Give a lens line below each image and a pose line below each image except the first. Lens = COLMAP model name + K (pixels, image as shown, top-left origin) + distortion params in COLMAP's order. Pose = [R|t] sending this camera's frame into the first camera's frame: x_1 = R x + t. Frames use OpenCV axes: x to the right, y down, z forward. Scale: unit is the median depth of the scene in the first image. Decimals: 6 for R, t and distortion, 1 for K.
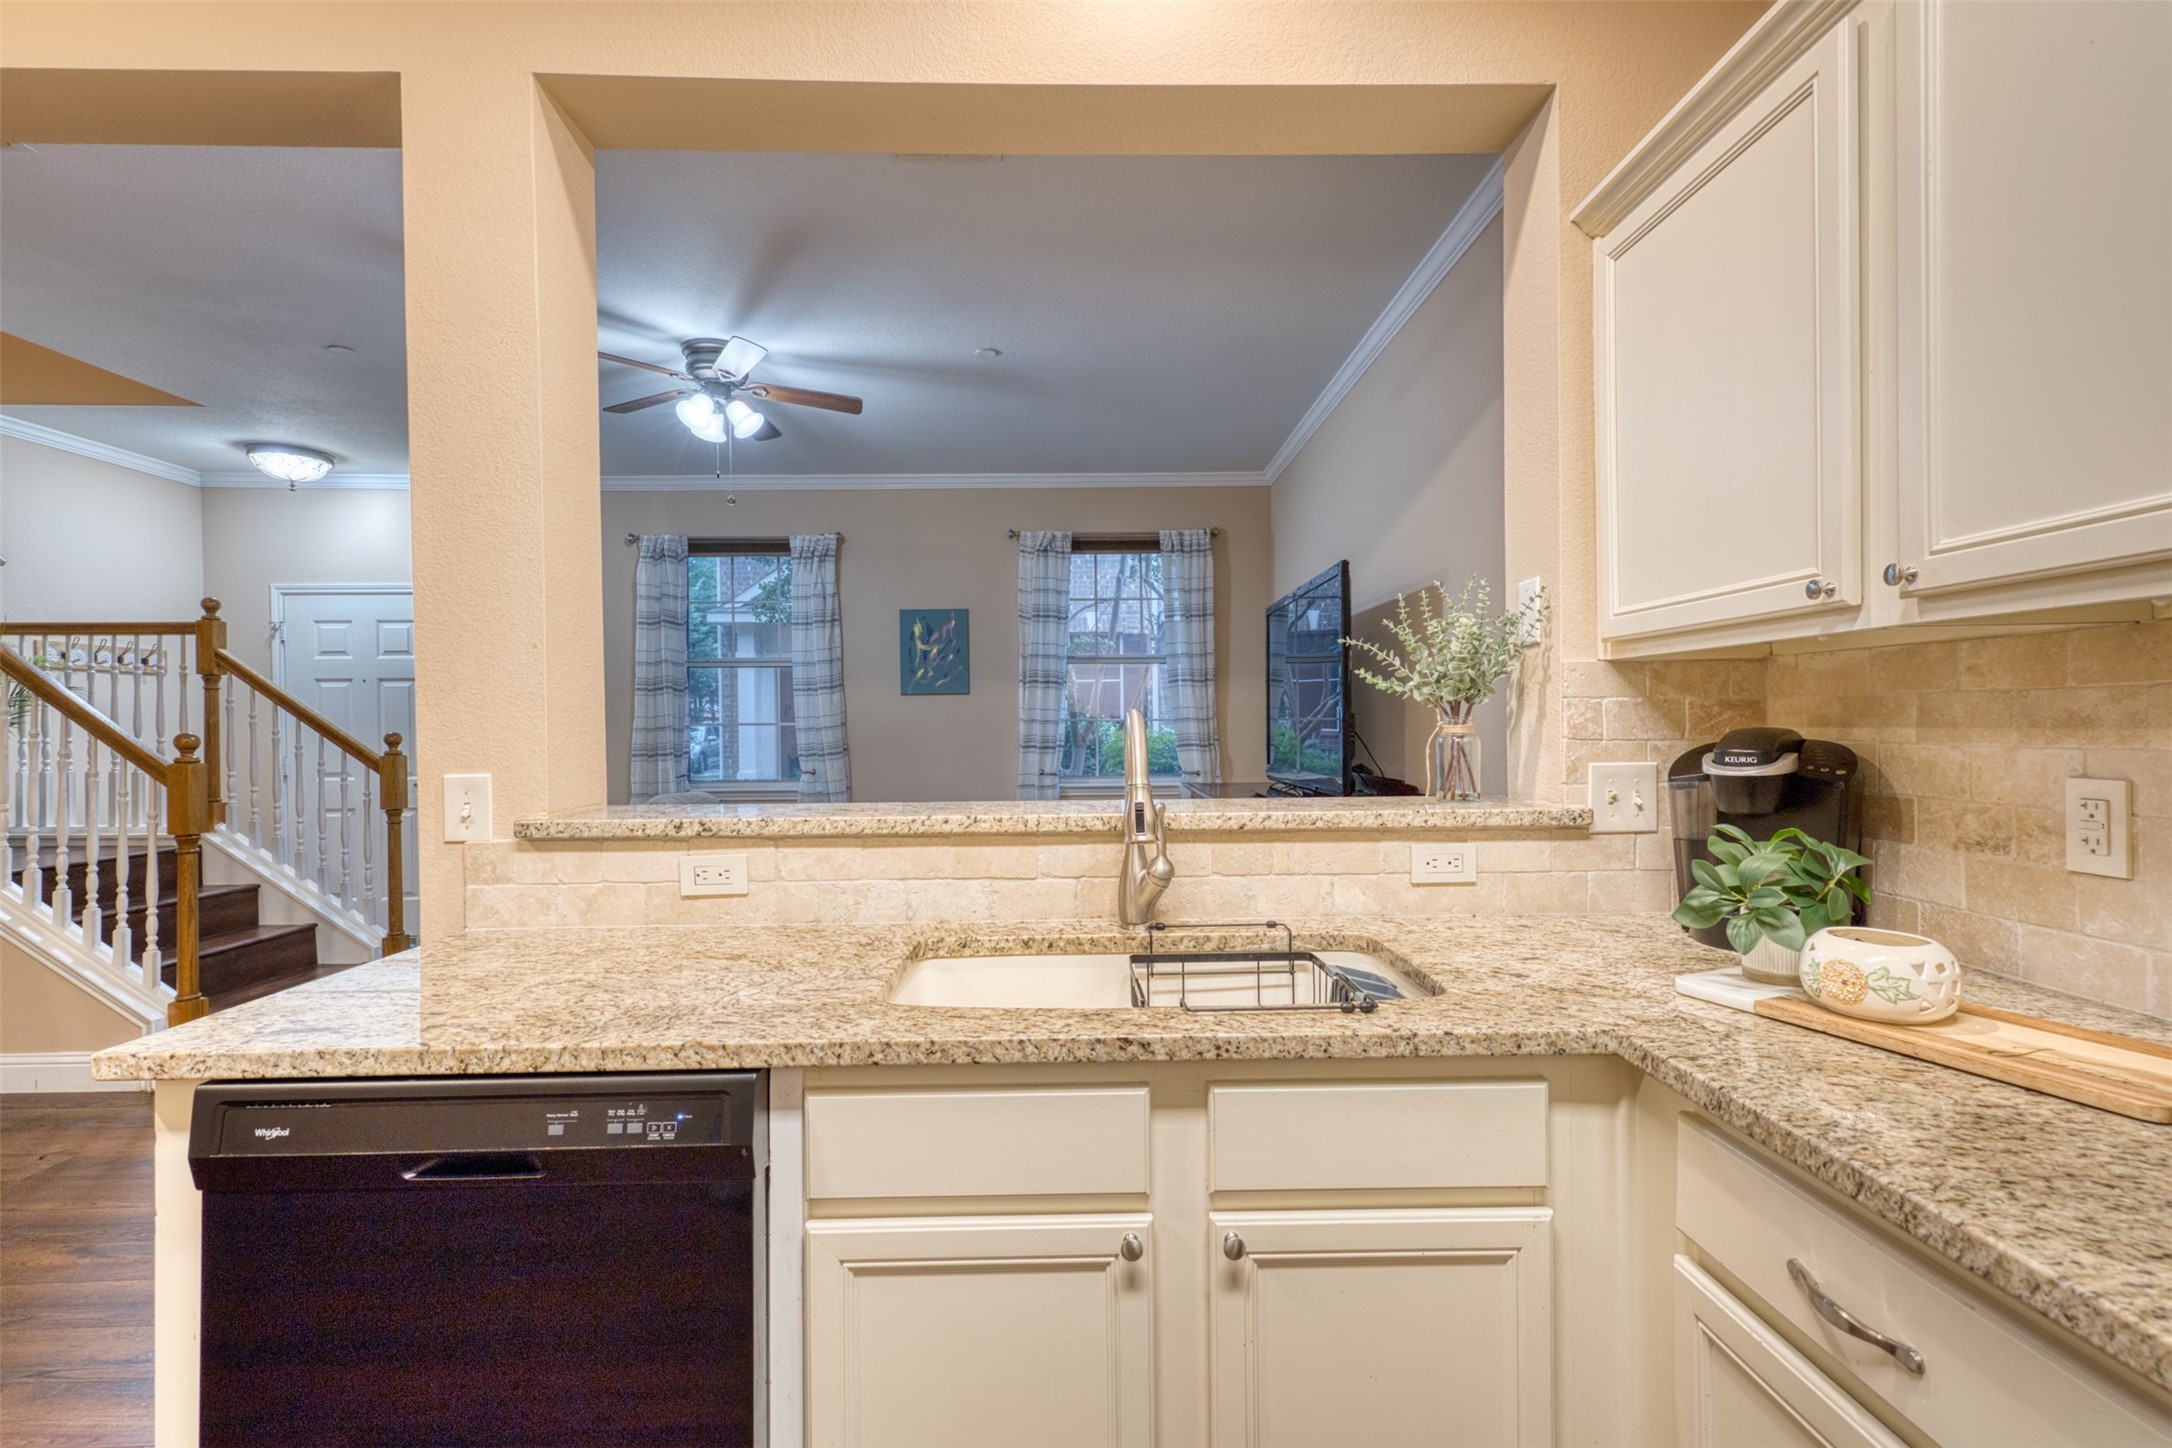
lens RADIAL K [[958.6, 0, 1098.1], [0, 958.6, 740.2], [0, 0, 1]] dist [0.008463, -0.001304]
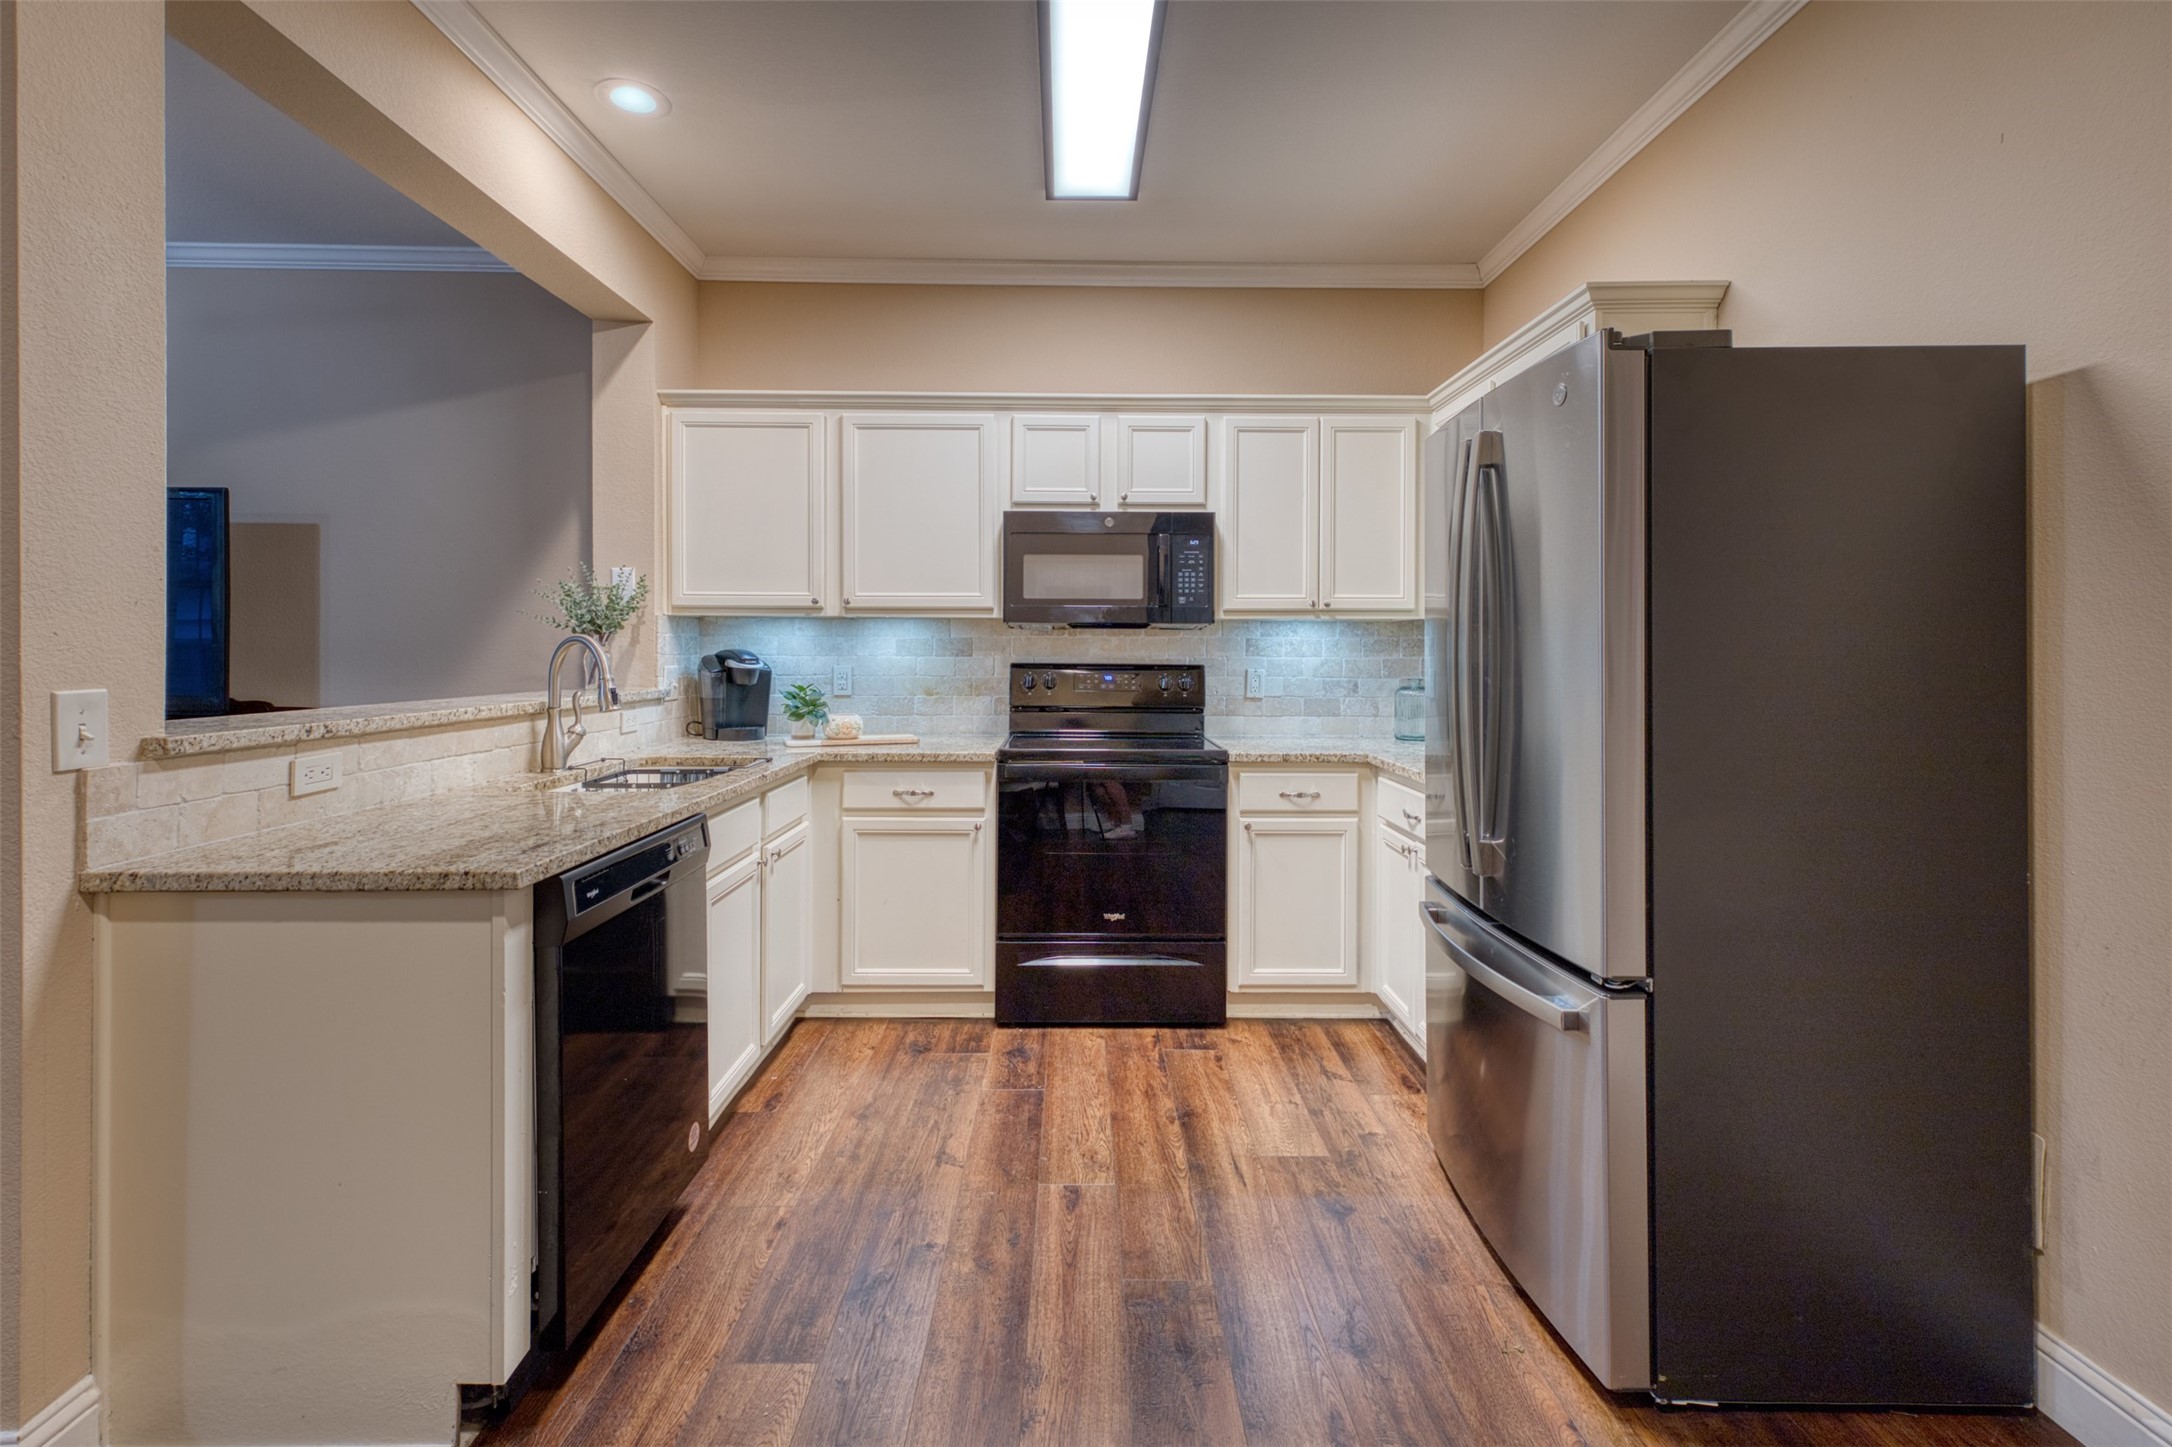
lens RADIAL K [[958.6, 0, 1090.1], [0, 958.6, 650.9], [0, 0, 1]] dist [0.008463, -0.001304]
pose [[0.007967, 0.007566, 0.999940, -0.564996], [0.010982, 0.999910, -0.007654, 0.006486], [-0.999908, 0.011043, 0.007883, 0.037887]]
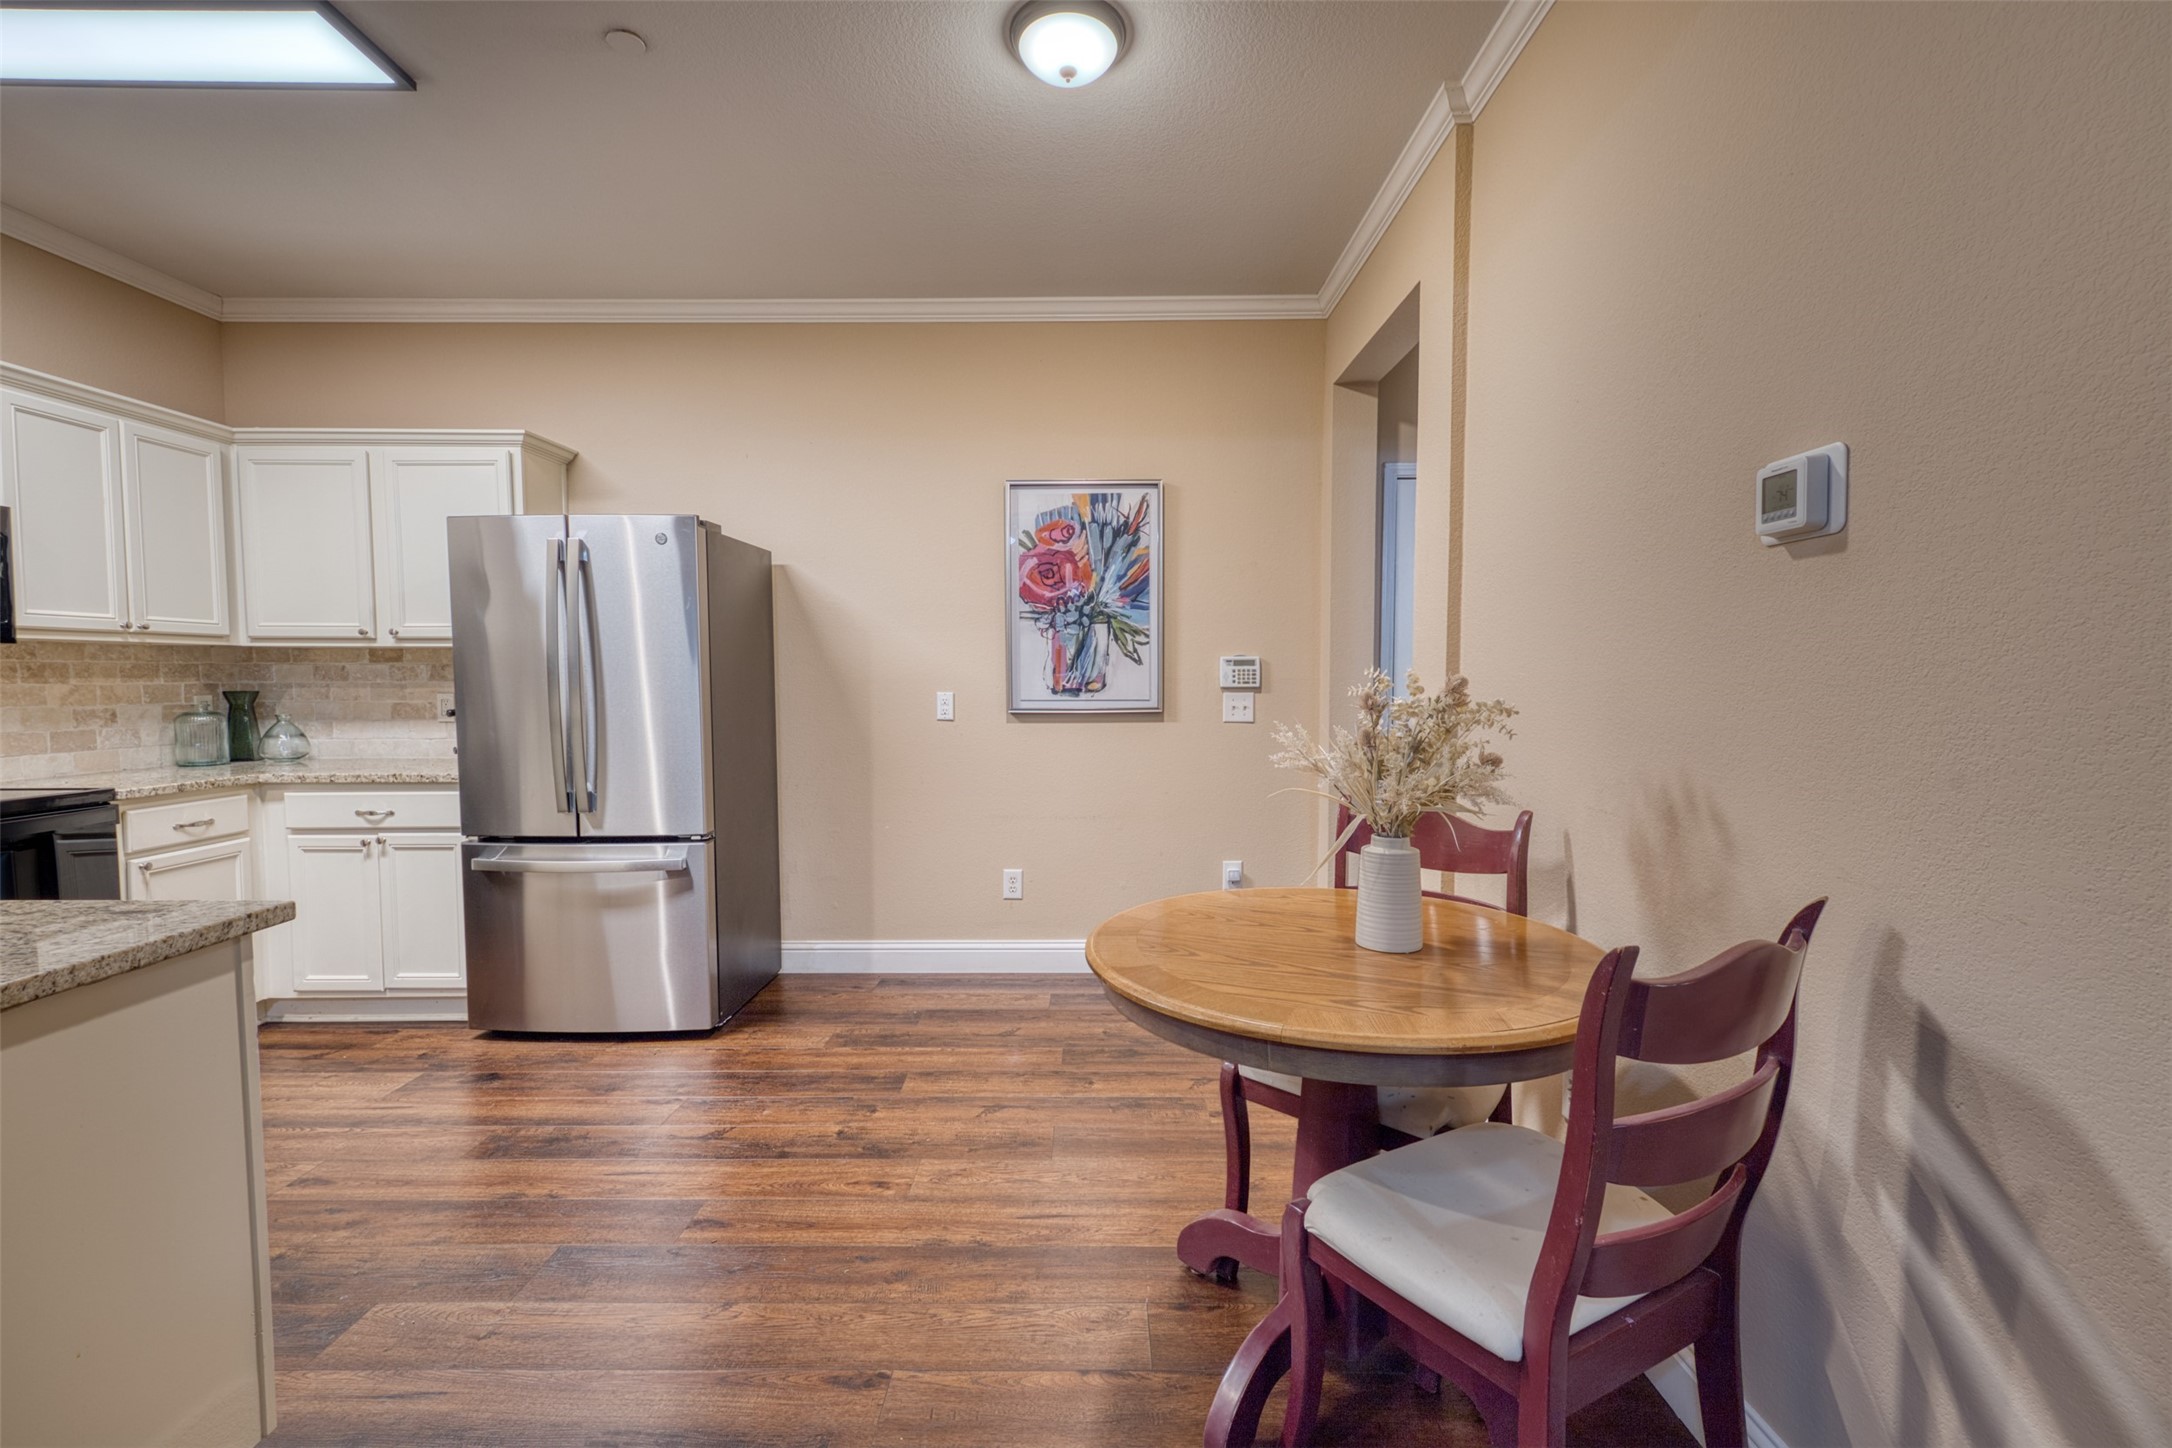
lens RADIAL K [[924.1, 0, 1076.9], [0, 924.1, 720.8], [0, 0, 1]] dist [0.015914, -0.000889]
pose [[-0.999214, 0.008395, 0.038746, -0.518240], [0.010865, 0.997892, 0.063987, -0.001688], [-0.038127, 0.064358, -0.997198, 0.533736]]
